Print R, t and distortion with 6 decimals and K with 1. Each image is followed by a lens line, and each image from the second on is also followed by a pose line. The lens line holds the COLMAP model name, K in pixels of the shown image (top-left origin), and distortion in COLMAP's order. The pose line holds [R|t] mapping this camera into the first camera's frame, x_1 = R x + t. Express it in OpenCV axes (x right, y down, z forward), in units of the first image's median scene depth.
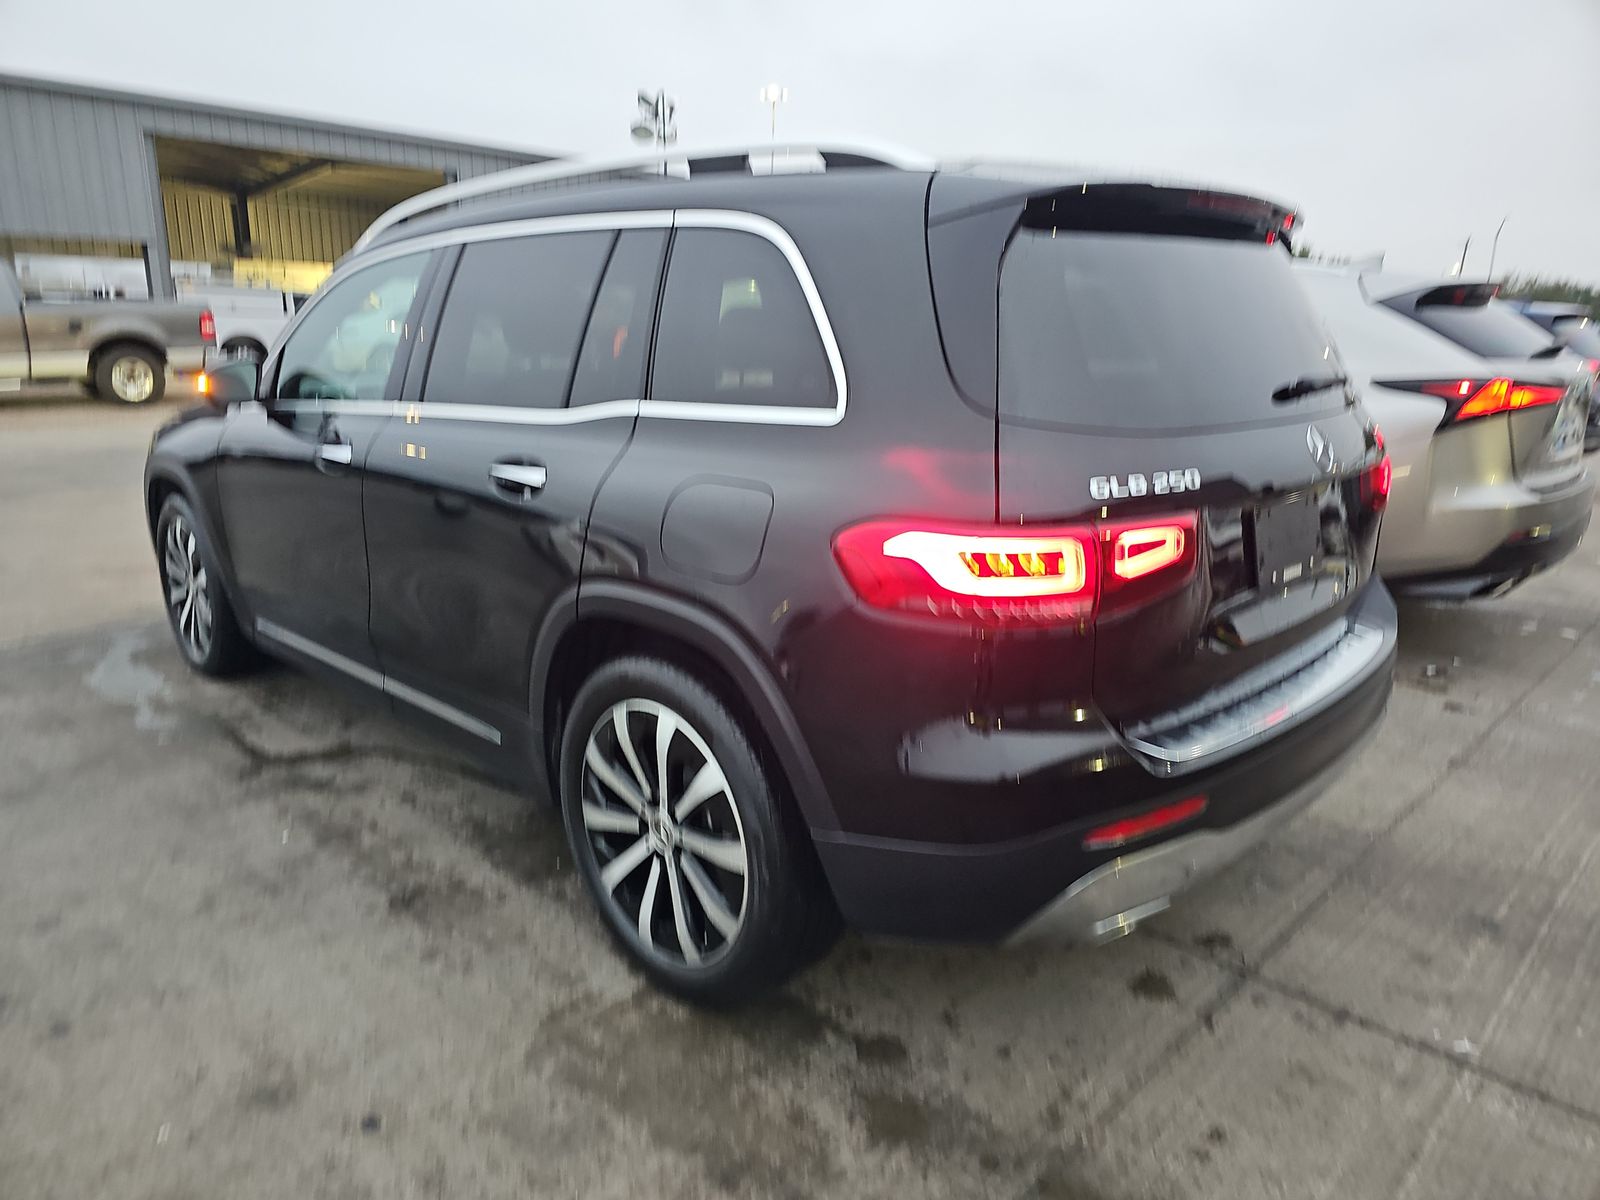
lens RADIAL K [[1088.0, 0, 800.0], [0, 1088.0, 600.0], [0, 0, 1]] dist [0.016811, 0.001442]
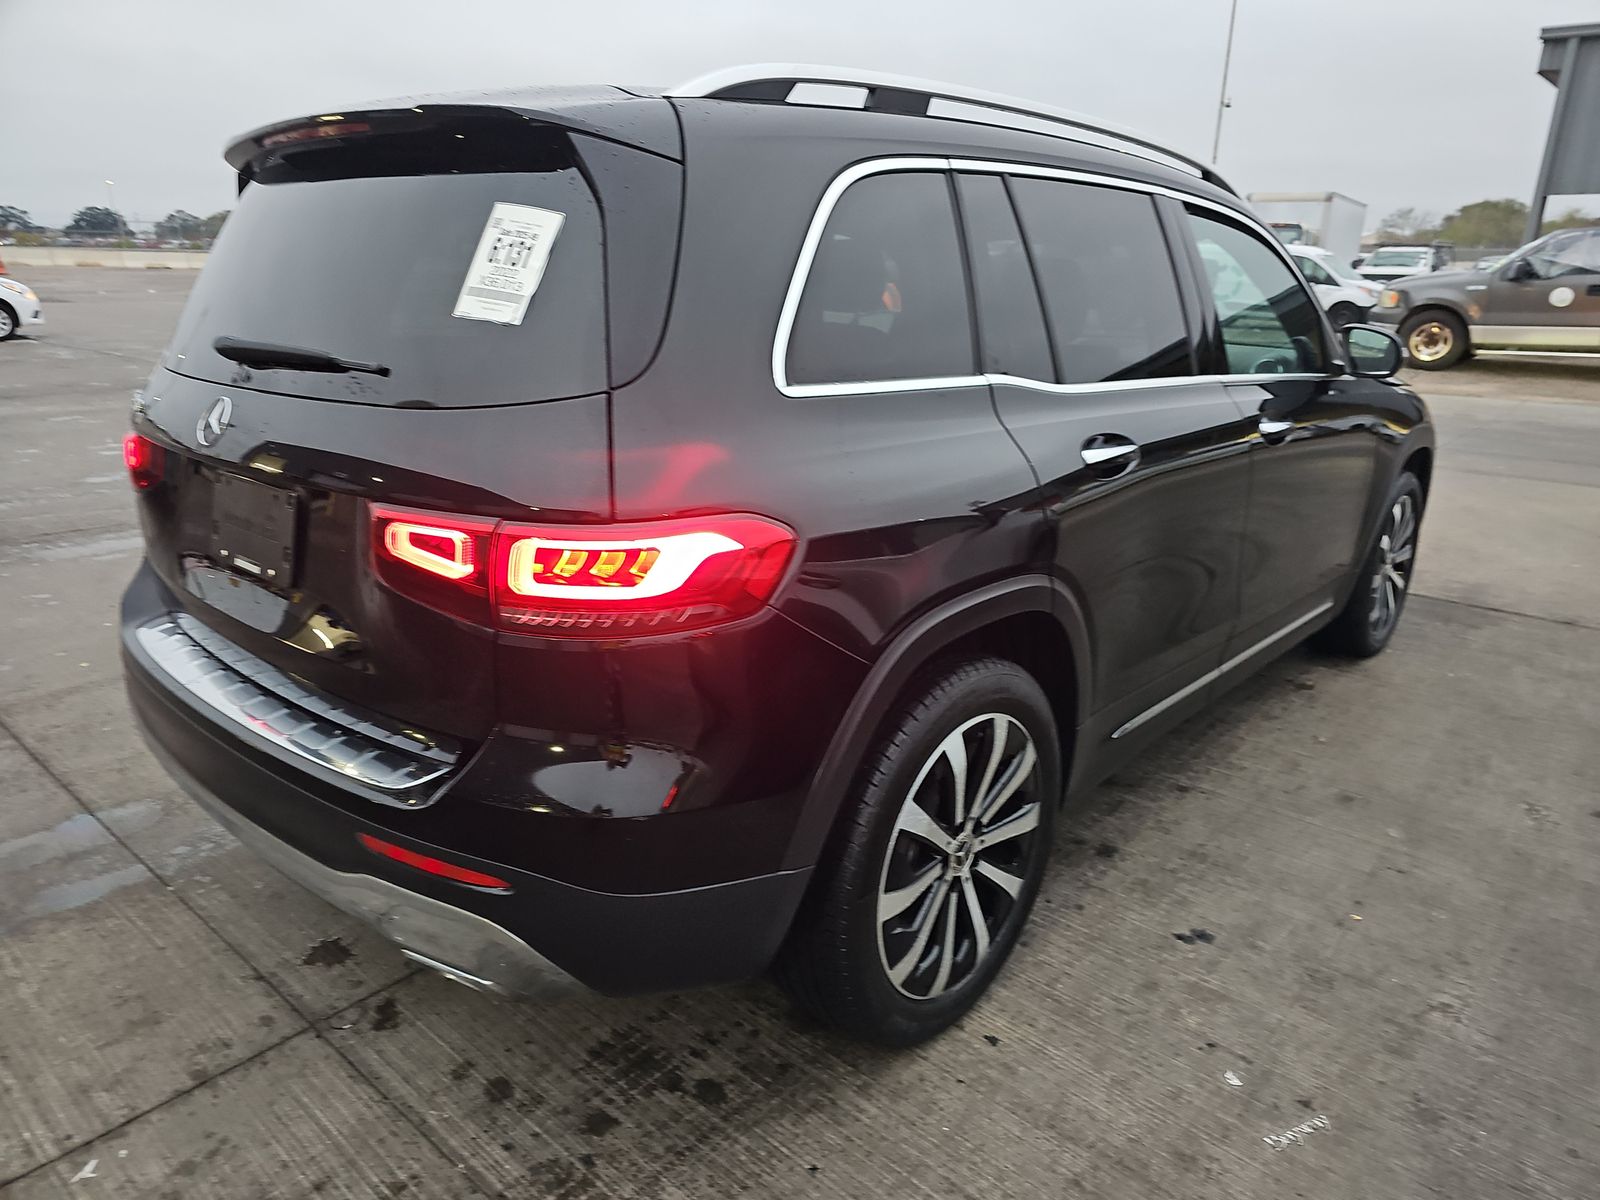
lens RADIAL K [[1097.2, 0, 800.0], [0, 1097.2, 600.0], [0, 0, 1]] dist [0.005534, 0.000135]
pose [[0.035051, 0.282217, -0.958710, 1.224816], [-0.255851, 0.929864, 0.264372, -0.320470], [0.966081, 0.236020, 0.104798, 1.260883]]
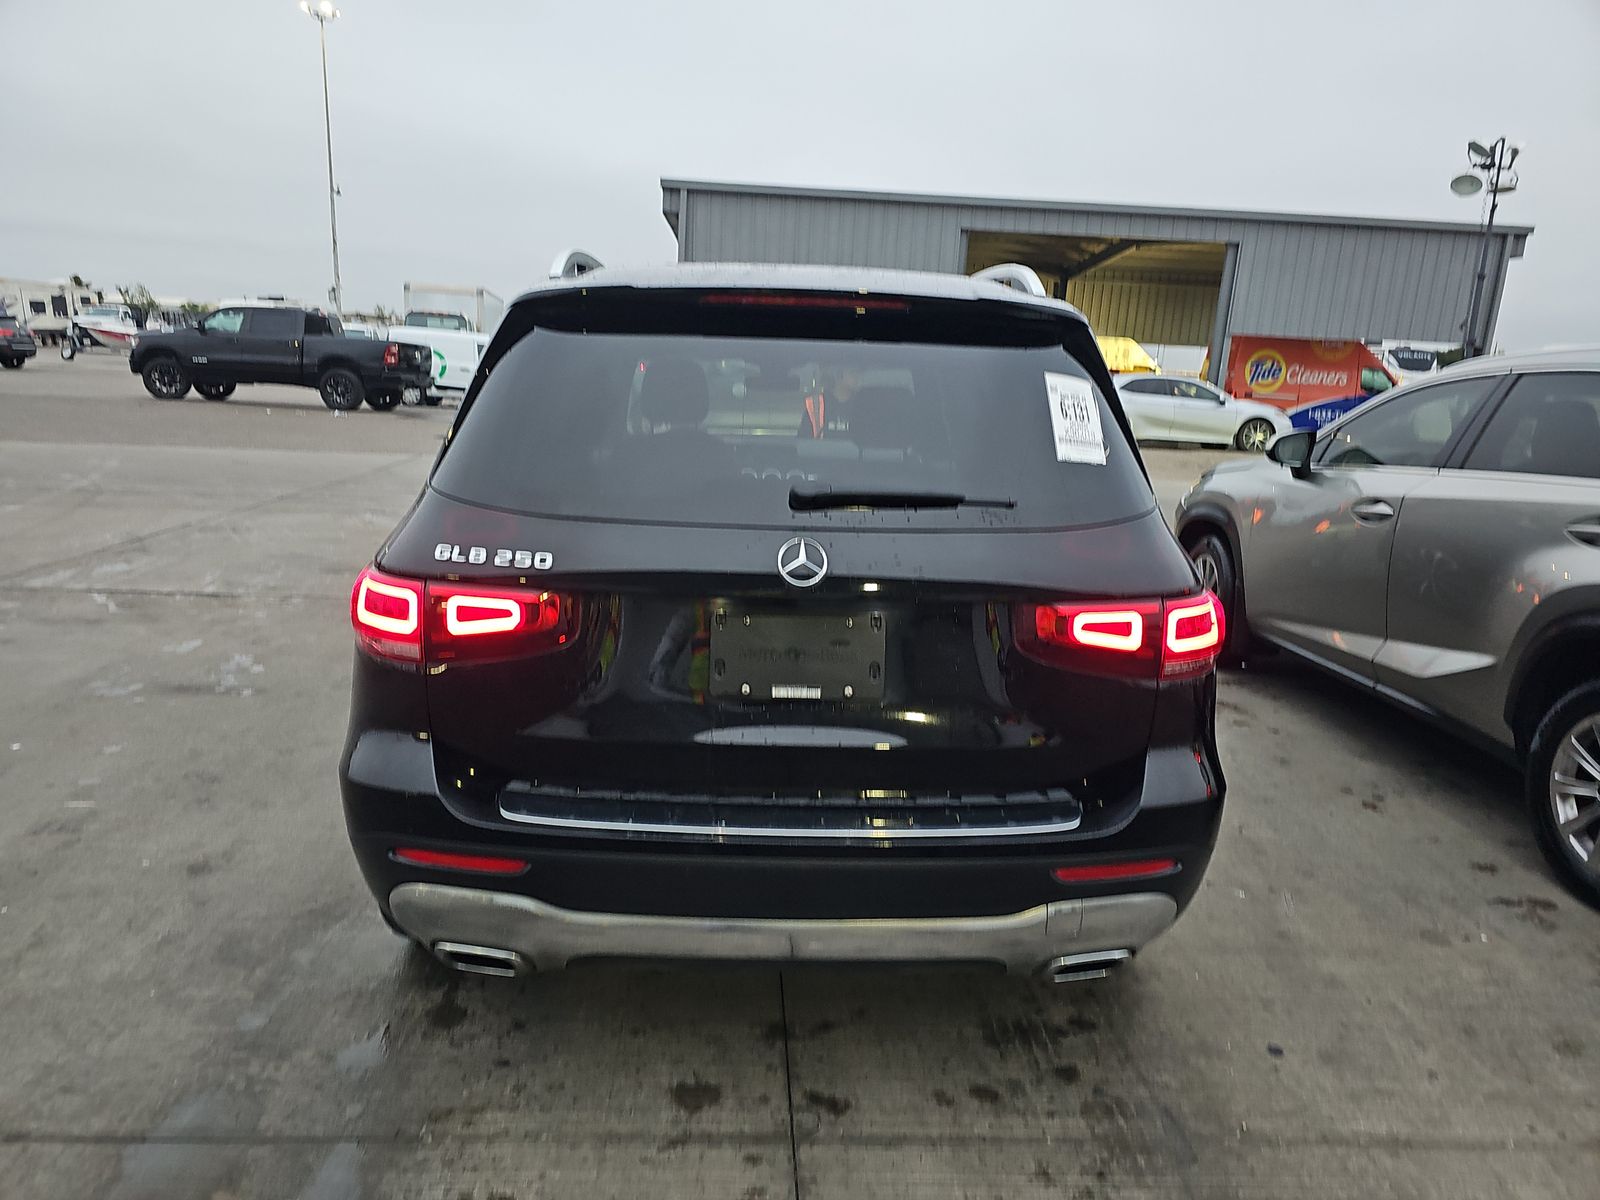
lens RADIAL K [[1088.0, 0, 800.0], [0, 1088.0, 600.0], [0, 0, 1]] dist [0.016811, 0.001442]
pose [[0.724031, 0.161925, -0.670492, 0.984740], [-0.200333, 0.979519, 0.020226, -0.113911], [0.660035, 0.119677, 0.741641, 0.303512]]
